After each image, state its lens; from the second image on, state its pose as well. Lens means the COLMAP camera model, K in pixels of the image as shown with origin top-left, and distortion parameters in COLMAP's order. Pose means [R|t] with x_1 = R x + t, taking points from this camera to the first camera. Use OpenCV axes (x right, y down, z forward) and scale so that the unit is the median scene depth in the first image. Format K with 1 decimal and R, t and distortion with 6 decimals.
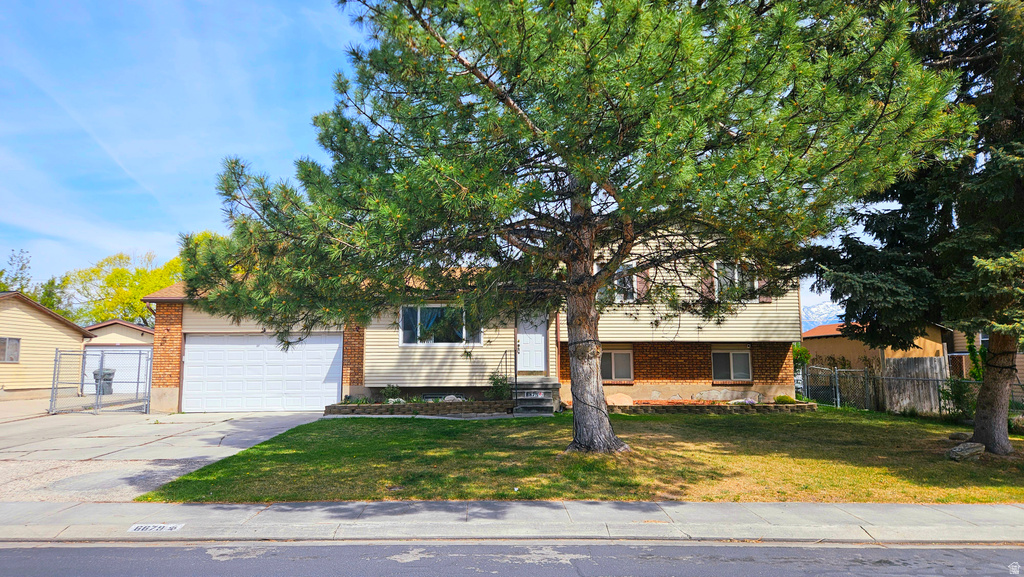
lens RADIAL K [[676.6, 0, 514.2], [0, 676.6, 288.7], [0, 0, 1]] dist [0.026396, -0.000246]
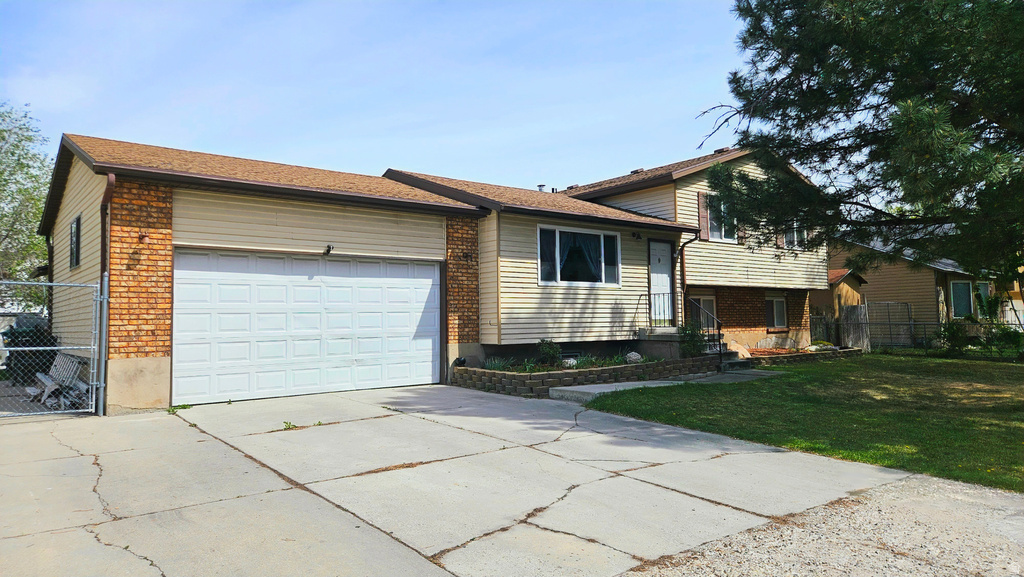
lens RADIAL K [[676.6, 0, 510.7], [0, 676.6, 286.0], [0, 0, 1]] dist [0.026396, -0.000246]
pose [[0.784552, 0.024755, 0.619568, -0.606910], [-0.067859, 0.996629, 0.046108, 0.055220], [-0.616338, -0.078217, 0.783588, 0.469240]]
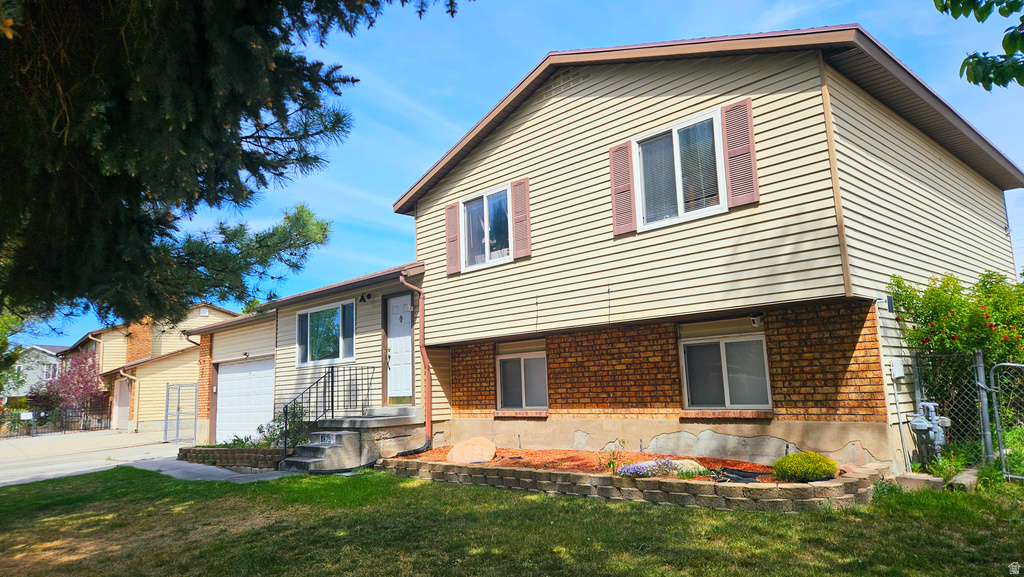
lens RADIAL K [[676.6, 0, 509.1], [0, 676.6, 286.6], [0, 0, 1]] dist [0.026396, -0.000246]
pose [[0.693029, -0.132063, -0.708710, 0.533265], [0.135911, 0.989384, -0.051461, 0.065886], [0.707982, -0.060658, 0.703621, 0.628770]]
